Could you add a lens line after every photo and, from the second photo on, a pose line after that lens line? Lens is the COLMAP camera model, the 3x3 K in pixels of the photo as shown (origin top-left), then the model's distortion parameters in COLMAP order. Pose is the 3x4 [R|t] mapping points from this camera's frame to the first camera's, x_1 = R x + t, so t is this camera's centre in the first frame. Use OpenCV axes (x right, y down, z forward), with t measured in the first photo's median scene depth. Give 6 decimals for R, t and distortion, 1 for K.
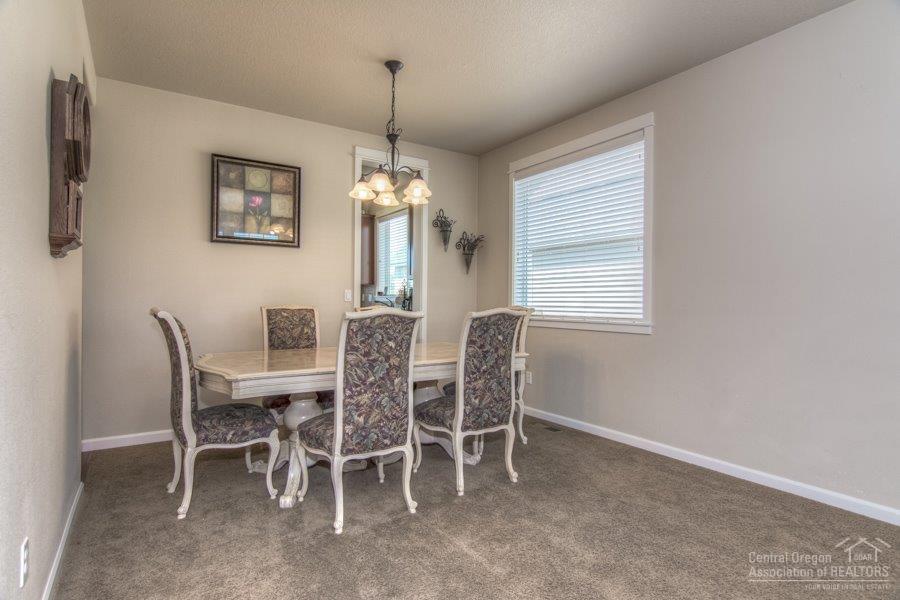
lens RADIAL K [[469.7, 0, 450.0], [0, 469.7, 300.0], [0, 0, 1]] dist [0.000491, -0.000936]
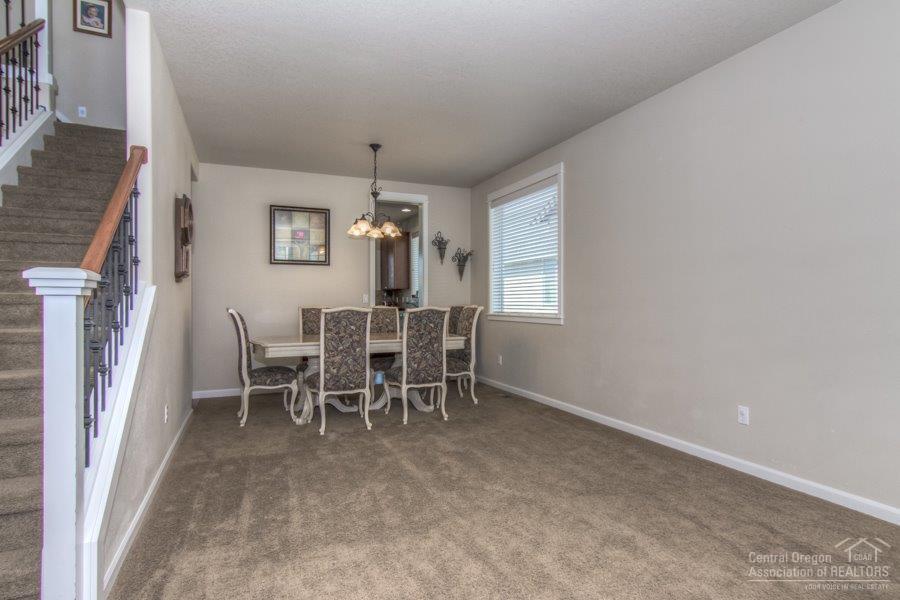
lens RADIAL K [[469.7, 0, 450.0], [0, 469.7, 300.0], [0, 0, 1]] dist [0.000491, -0.000936]
pose [[0.984532, -0.010506, -0.174892, 0.471762], [0.009989, 0.999943, -0.003838, 0.003843], [0.174922, 0.002031, 0.984580, -0.555580]]
